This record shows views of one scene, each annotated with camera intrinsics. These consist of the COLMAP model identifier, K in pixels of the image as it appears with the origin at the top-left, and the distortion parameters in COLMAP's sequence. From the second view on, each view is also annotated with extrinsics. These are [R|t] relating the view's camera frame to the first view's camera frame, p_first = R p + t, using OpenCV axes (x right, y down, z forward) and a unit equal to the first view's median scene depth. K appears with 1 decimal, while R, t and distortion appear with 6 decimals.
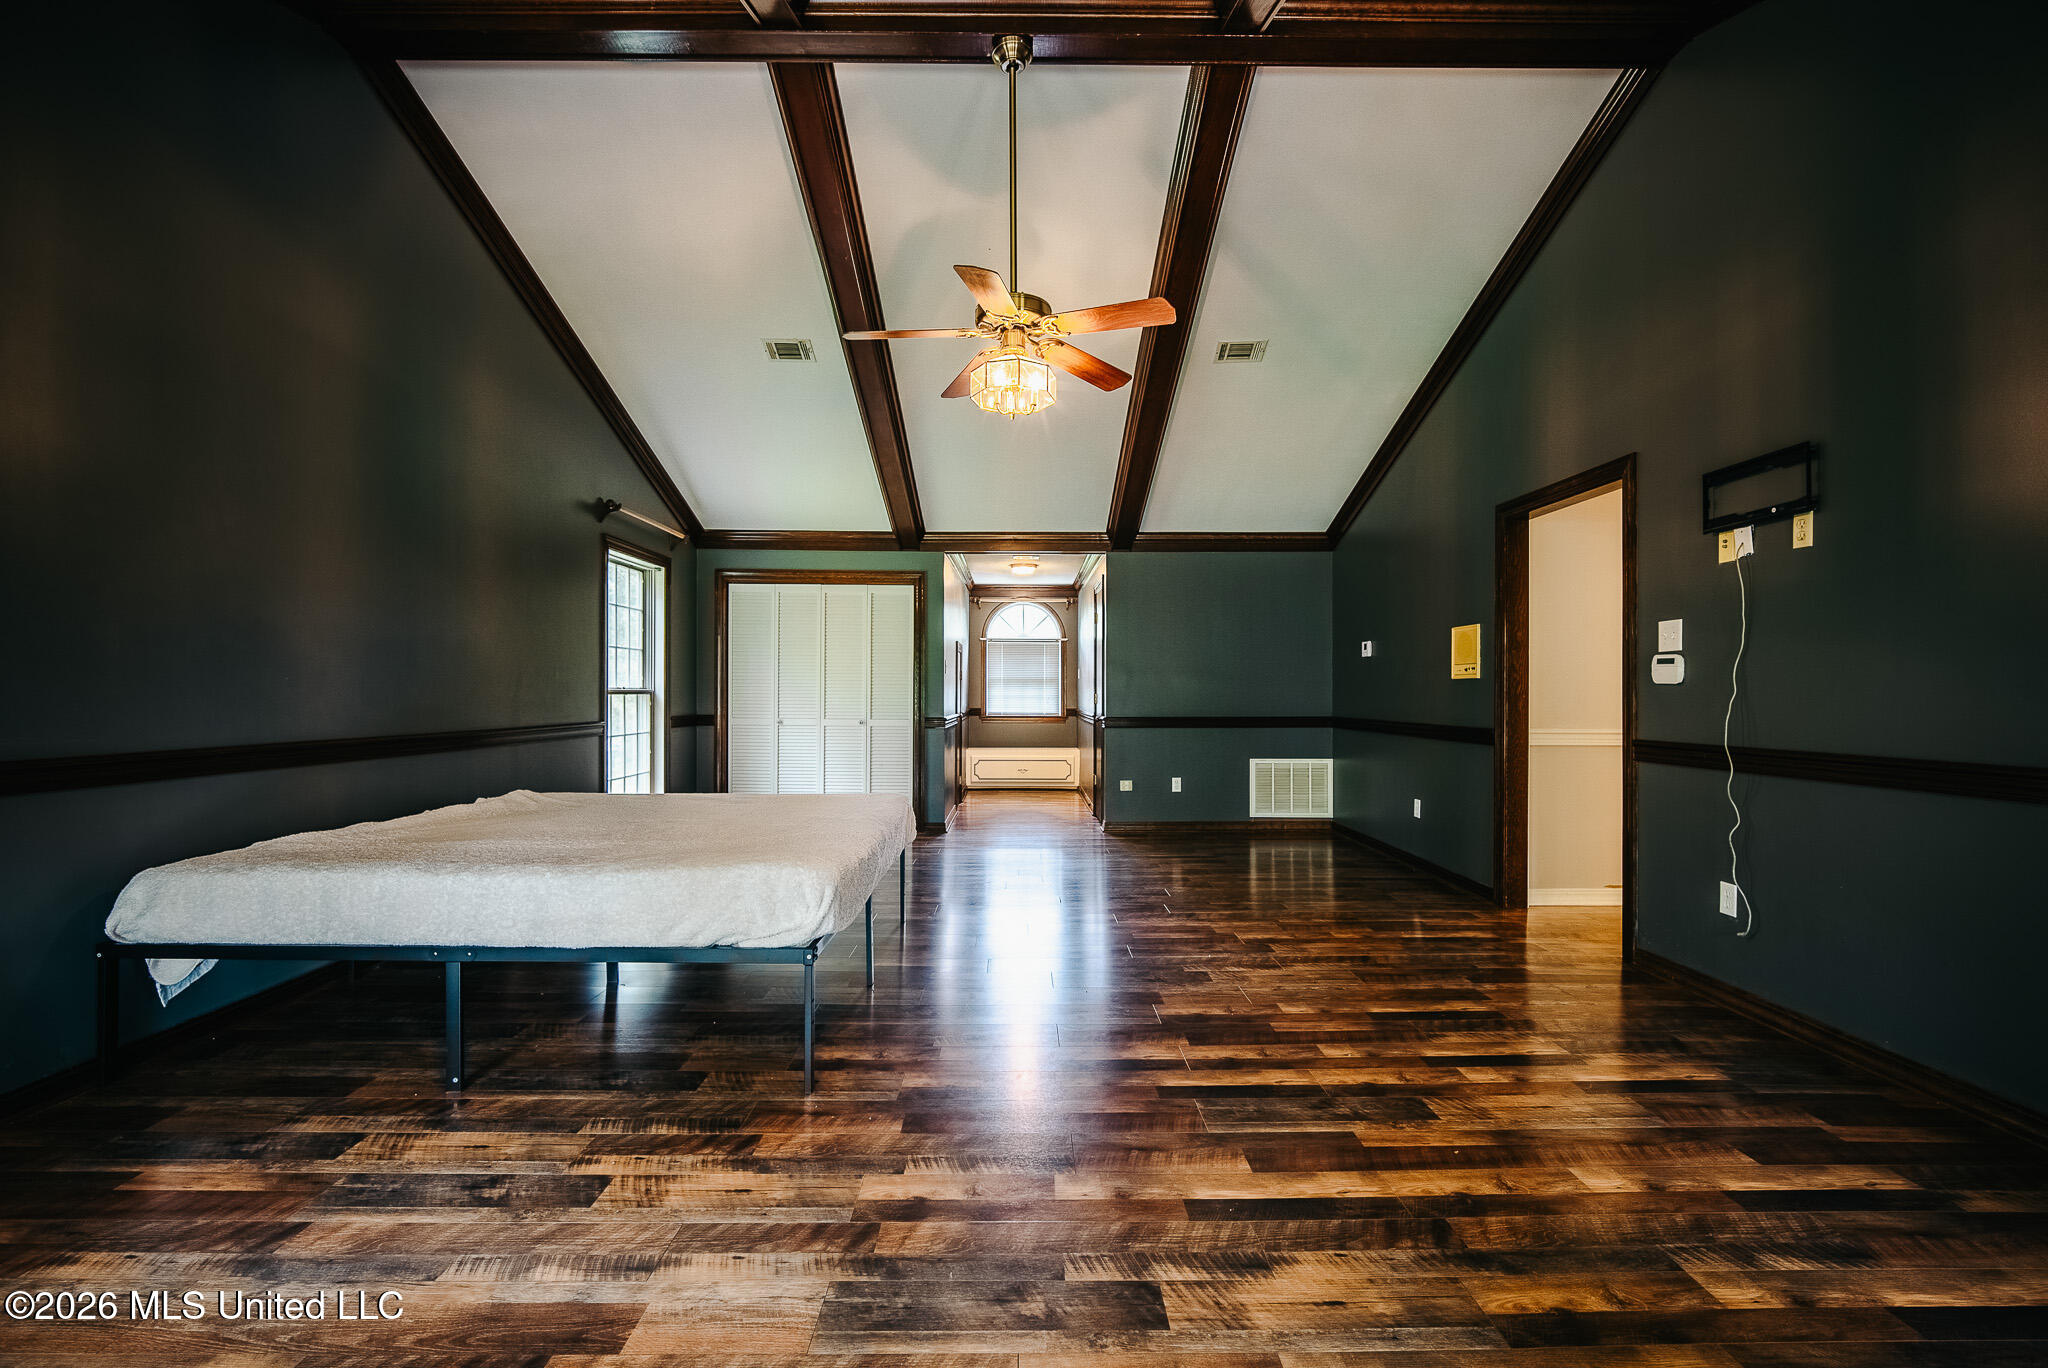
lens RADIAL K [[896.5, 0, 1022.4], [0, 896.5, 690.7], [0, 0, 1]] dist [-0.002899, 0.002172]
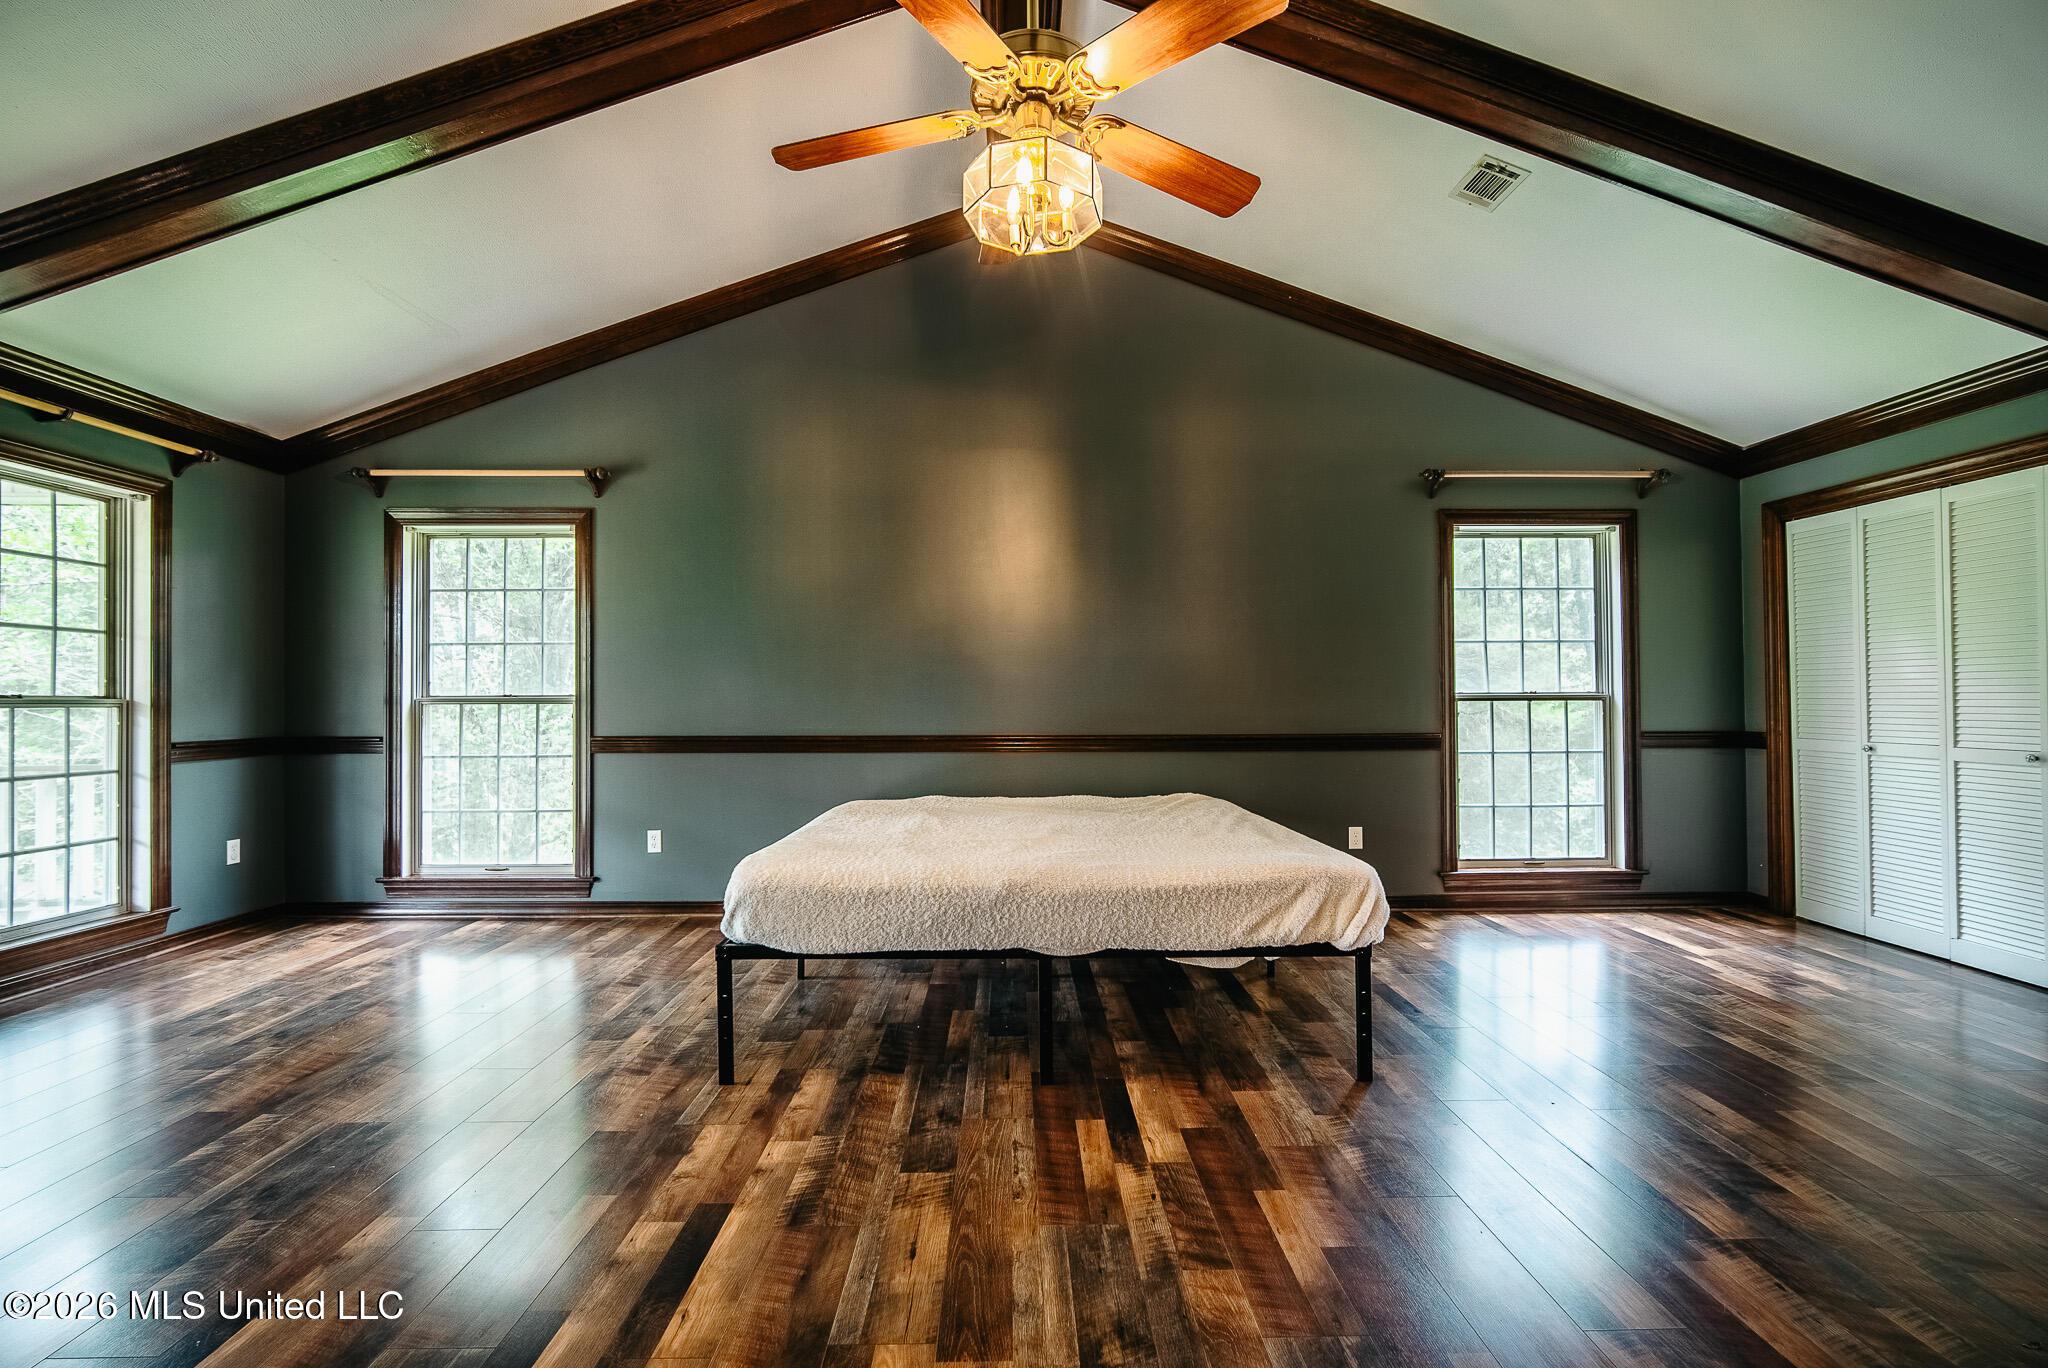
lens RADIAL K [[896.5, 0, 1020.8], [0, 896.5, 689.6], [0, 0, 1]] dist [-0.002899, 0.002172]
pose [[0.002944, -0.018504, -0.999824, 0.362605], [0.007695, 0.999800, -0.018481, 0.005473], [0.999966, -0.007640, 0.003085, 0.600865]]
